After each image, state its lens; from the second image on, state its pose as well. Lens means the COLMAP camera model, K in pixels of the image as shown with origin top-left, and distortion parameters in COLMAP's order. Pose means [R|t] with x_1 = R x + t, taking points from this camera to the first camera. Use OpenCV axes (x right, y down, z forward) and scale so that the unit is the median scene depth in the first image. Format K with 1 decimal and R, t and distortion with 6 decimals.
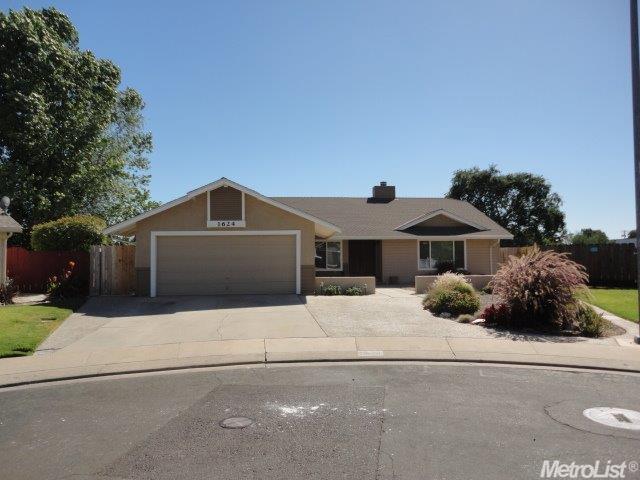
lens RADIAL K [[471.4, 0, 318.2], [0, 471.4, 231.5], [0, 0, 1]] dist [0.002737, 0.003122]
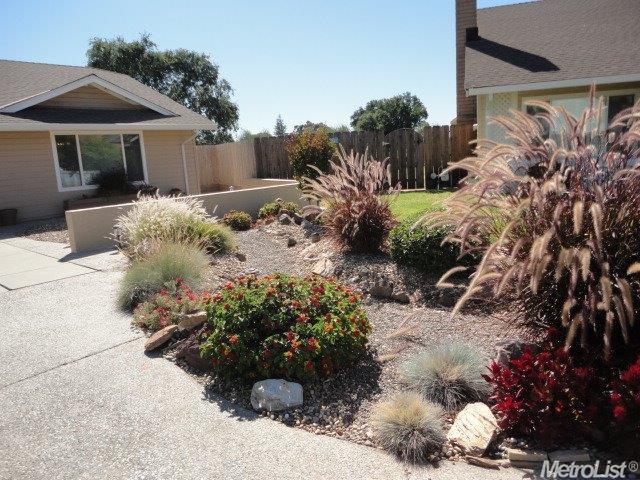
lens RADIAL K [[471.4, 0, 318.2], [0, 471.4, 231.5], [0, 0, 1]] dist [0.002737, 0.003122]
pose [[0.739912, -0.156554, 0.654234, 0.070790], [0.028722, 0.979008, 0.201787, 0.025758], [-0.672091, -0.130514, 0.728876, 0.399077]]
